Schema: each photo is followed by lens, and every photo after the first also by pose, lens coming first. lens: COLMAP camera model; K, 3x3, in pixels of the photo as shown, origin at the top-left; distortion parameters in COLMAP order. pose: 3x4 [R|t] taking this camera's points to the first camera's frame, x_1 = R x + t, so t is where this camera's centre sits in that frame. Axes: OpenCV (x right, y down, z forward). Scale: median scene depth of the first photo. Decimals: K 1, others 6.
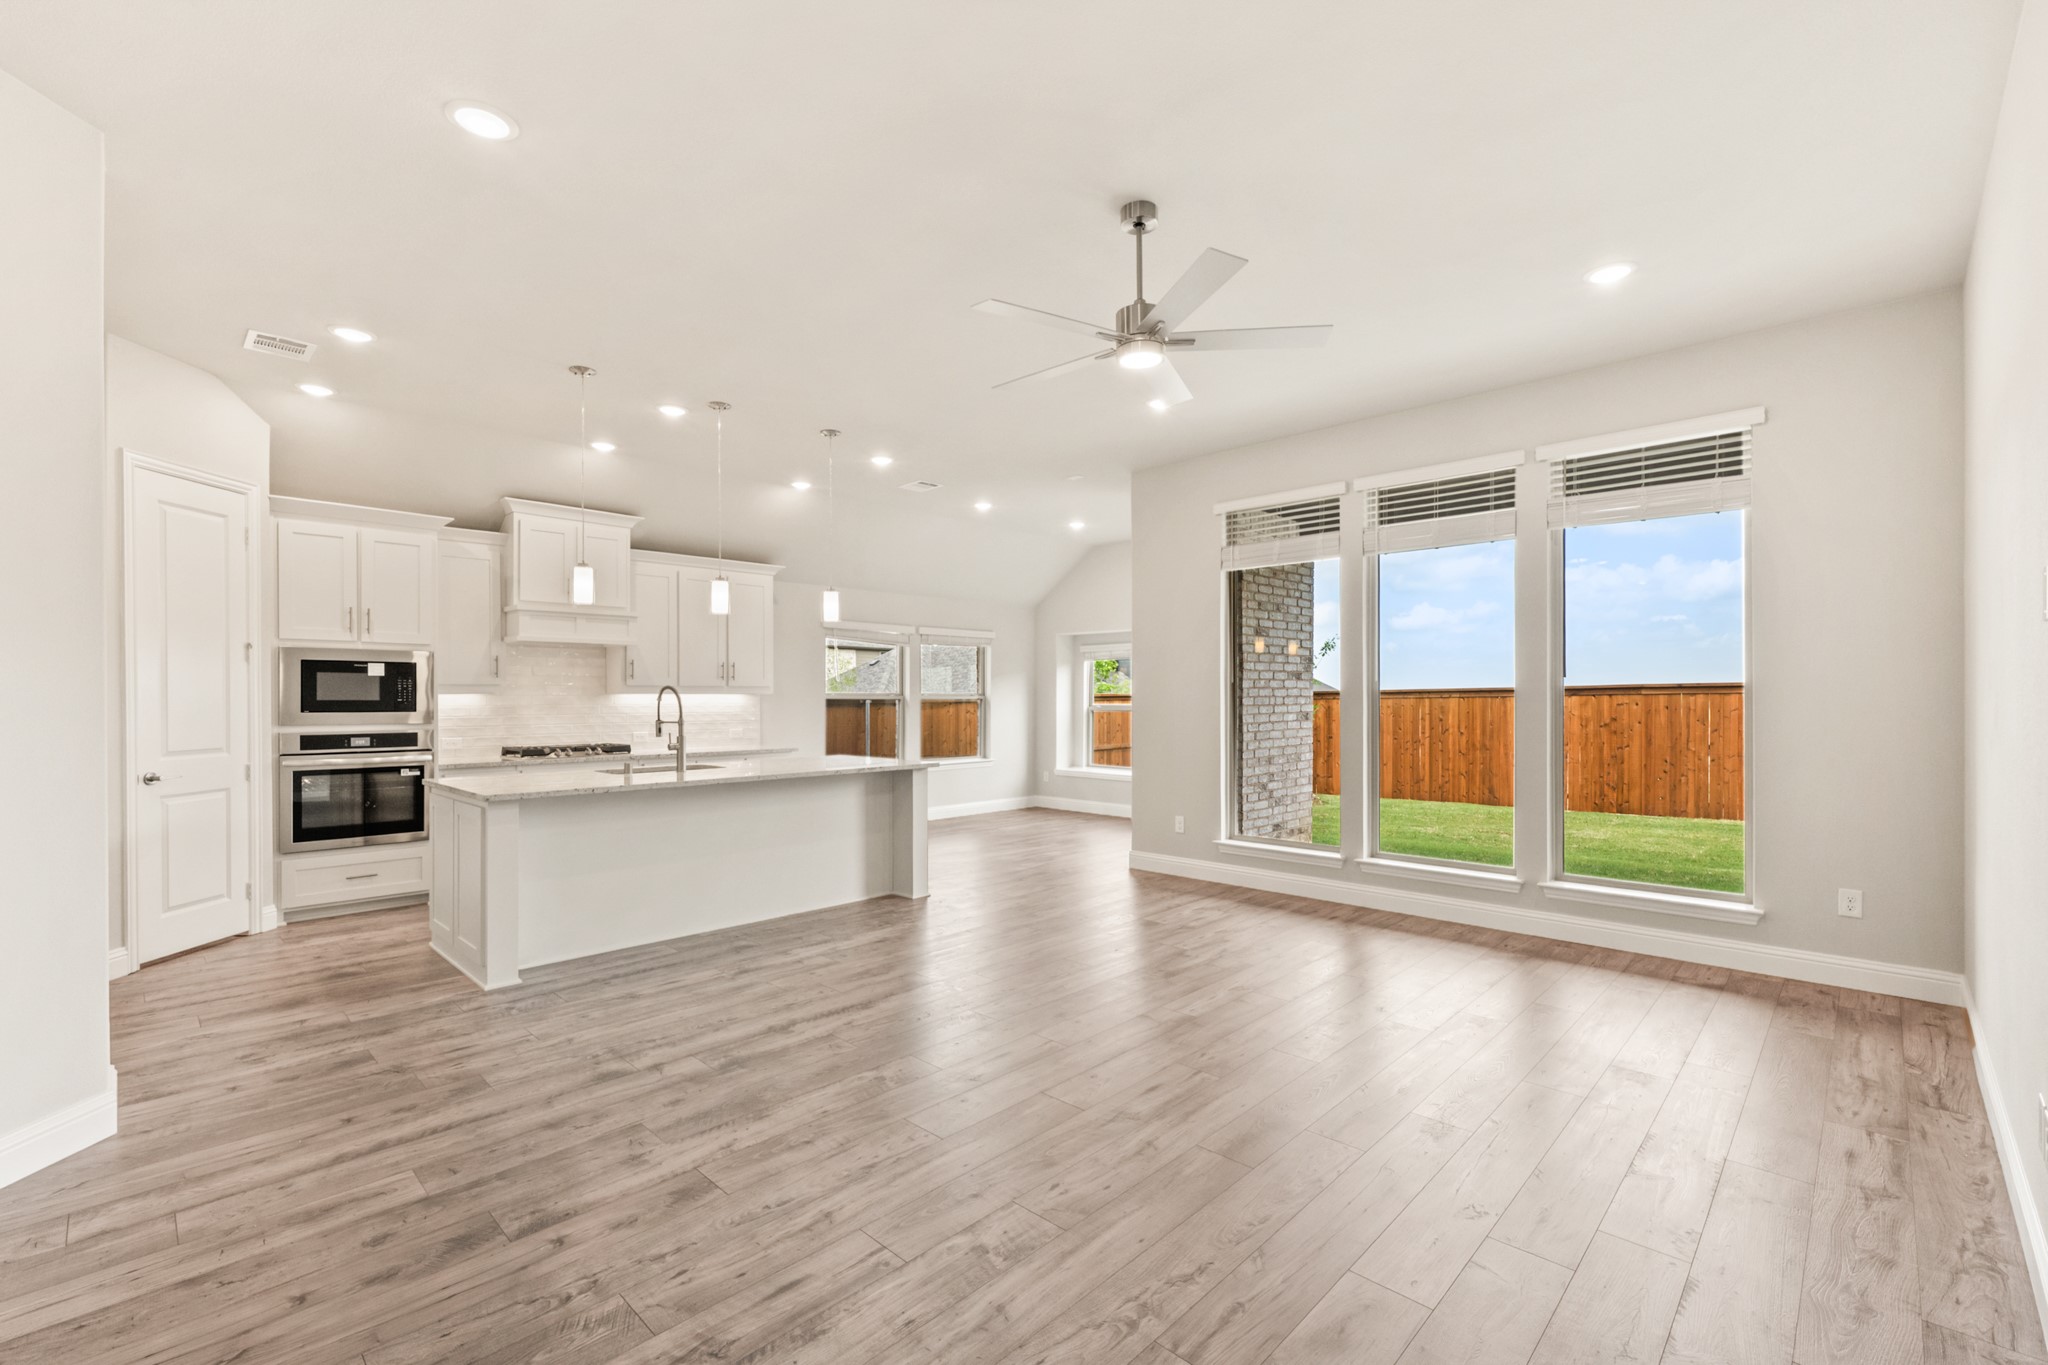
lens RADIAL K [[883.4, 0, 968.3], [0, 883.4, 702.8], [0, 0, 1]] dist [-0.002788, -0.000173]
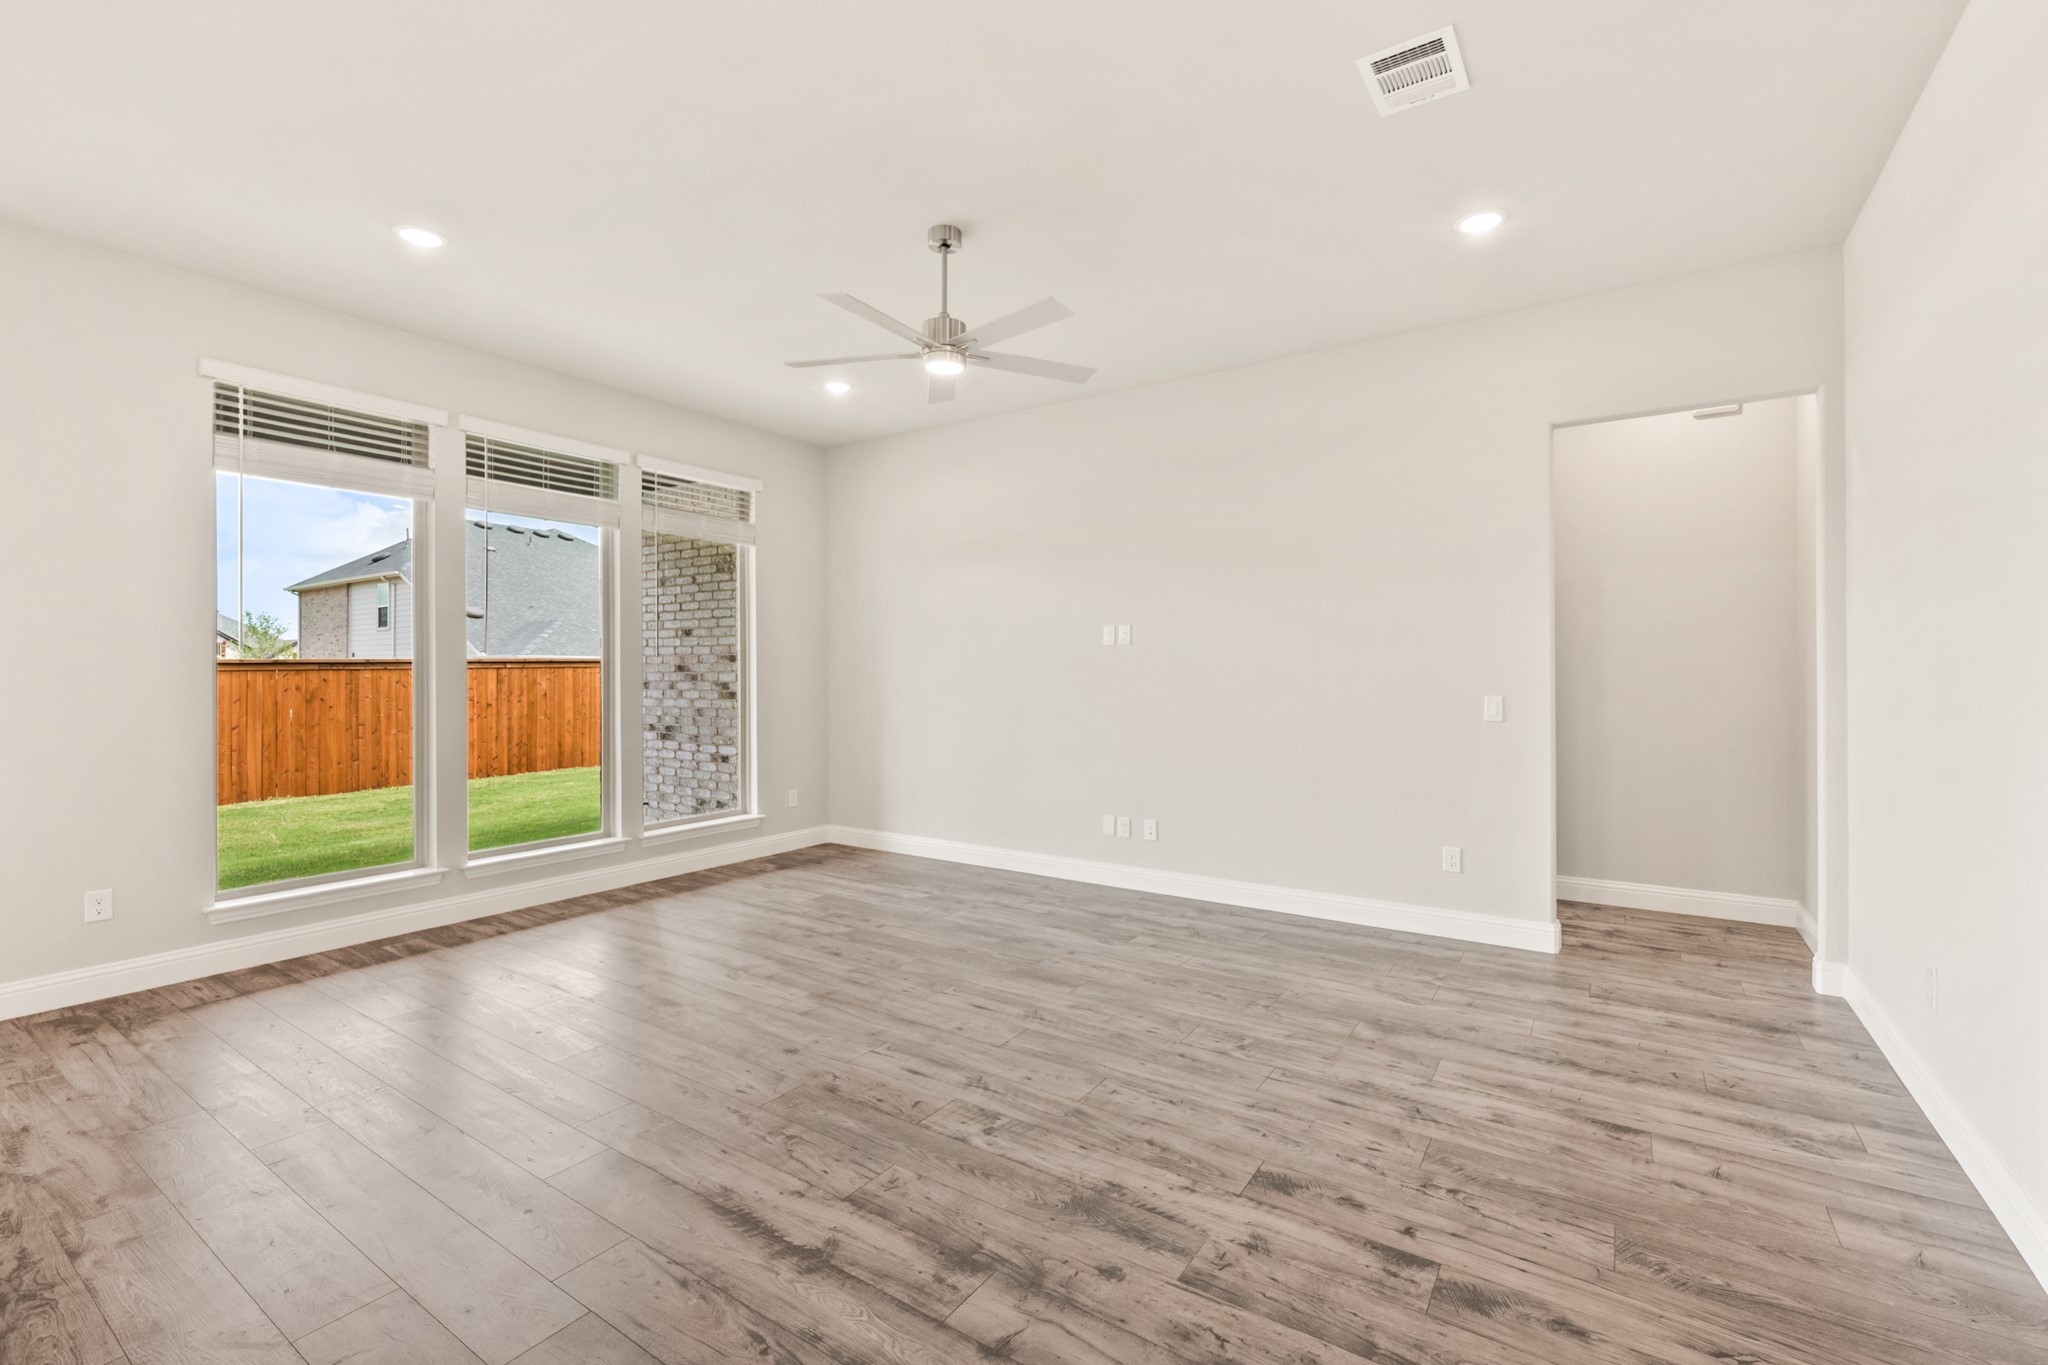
lens RADIAL K [[926.1, 0, 1050.5], [0, 926.1, 671.7], [0, 0, 1]] dist [-0.000532, -0.000124]
pose [[-0.256342, 0.002089, 0.966584, -0.522356], [0.007025, 0.999975, -0.000298, -0.003879], [-0.966561, 0.006713, -0.256351, 0.633394]]
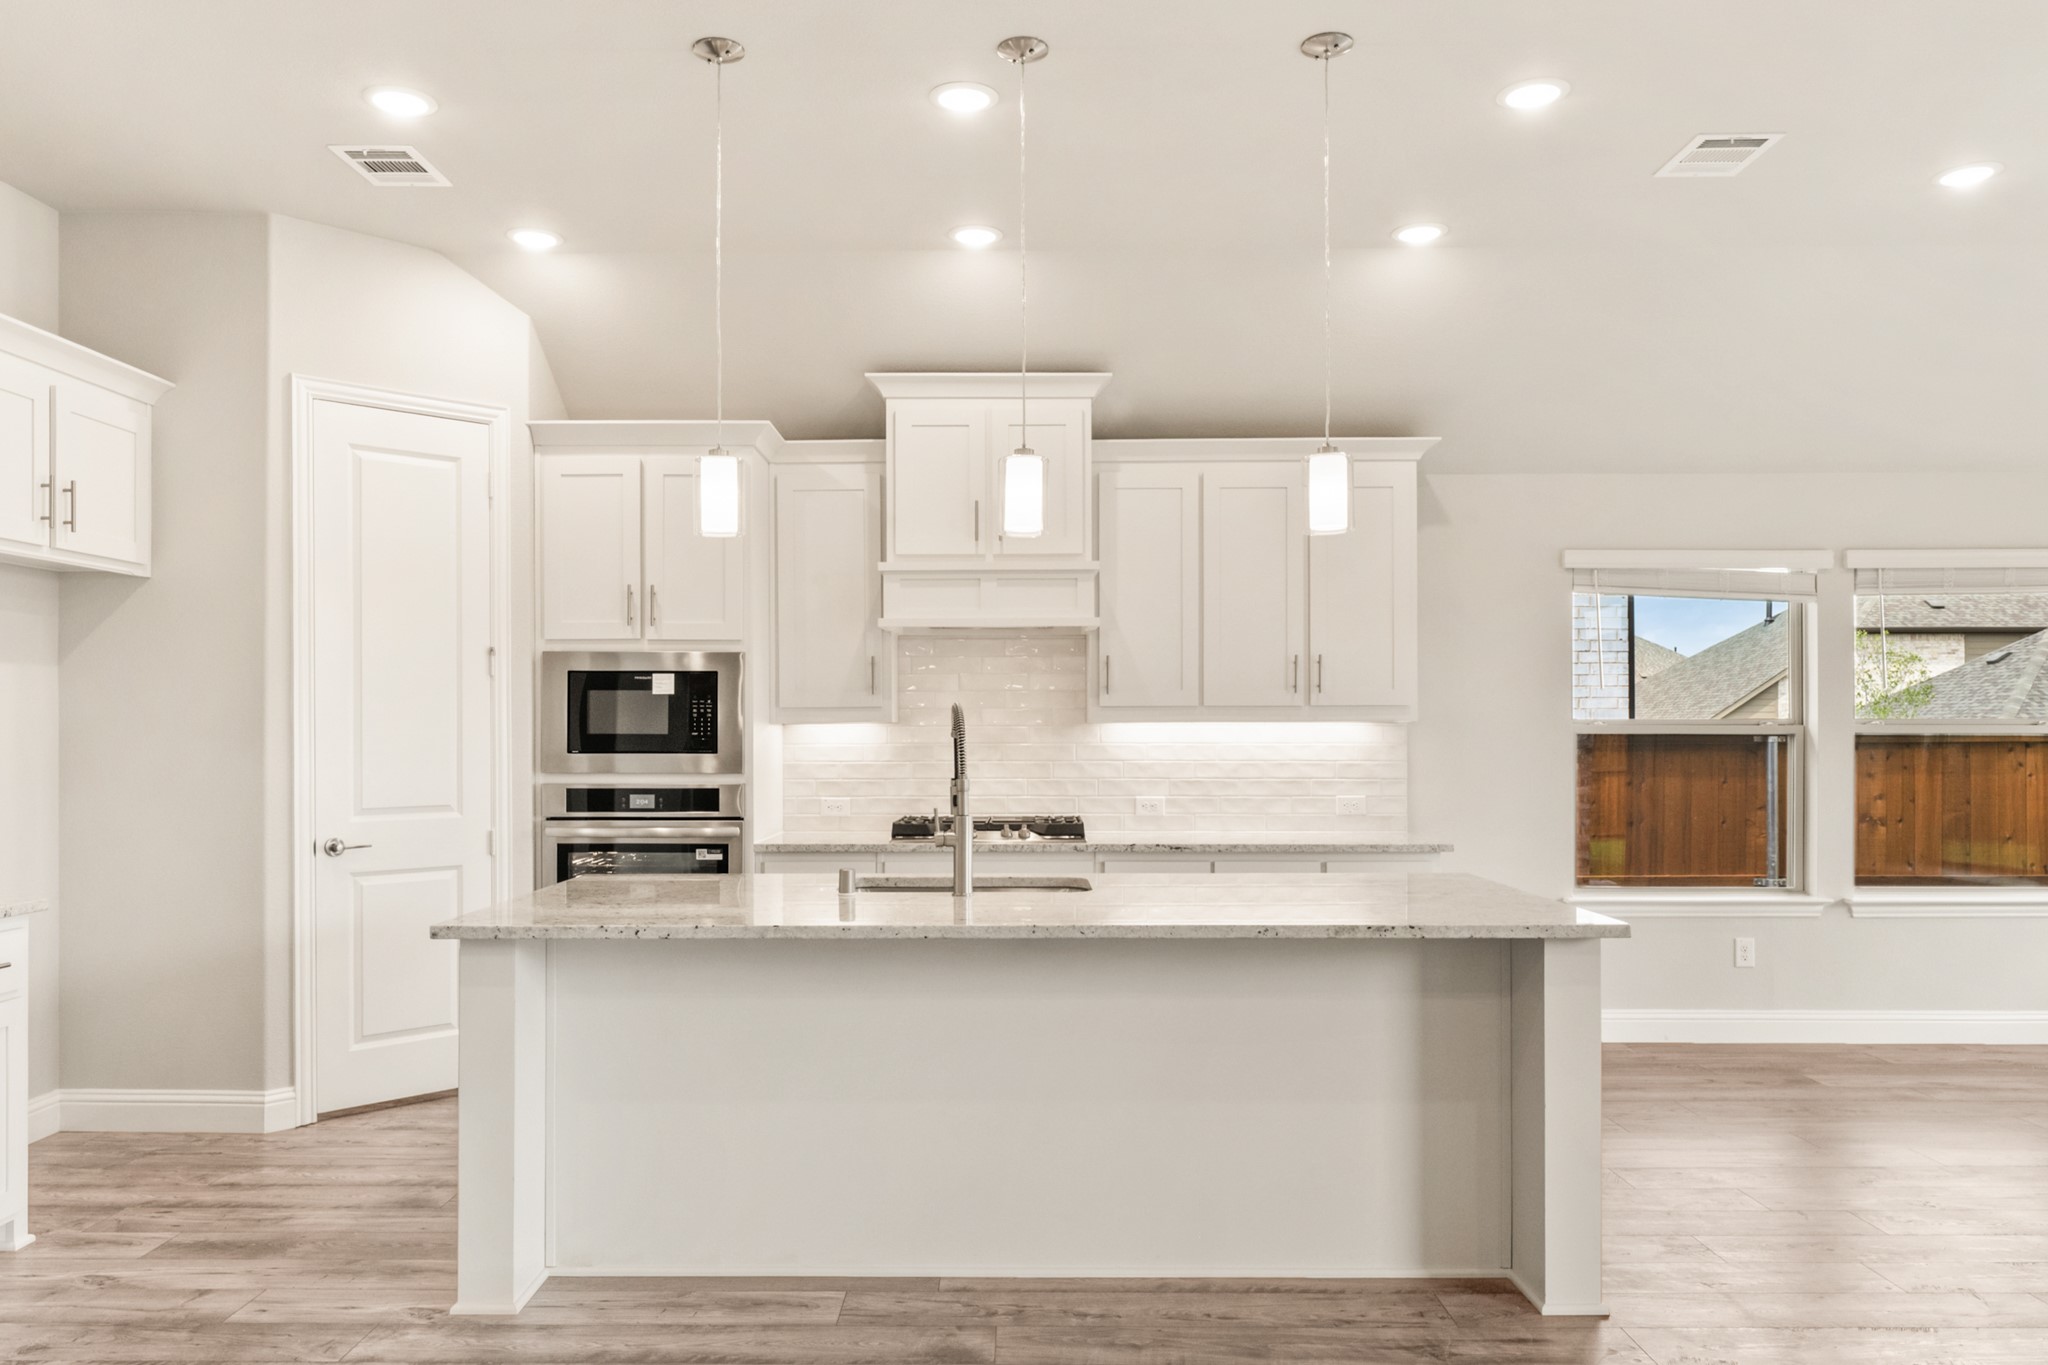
lens RADIAL K [[1392.7, 0, 976.4], [0, 1392.7, 729.6], [0, 0, 1]] dist [-0.000482, -0.002423]
pose [[0.720011, -0.000356, -0.693962, 0.159659], [-0.003821, 0.999983, -0.004476, -0.002636], [0.693952, 0.005874, 0.719998, 0.466994]]
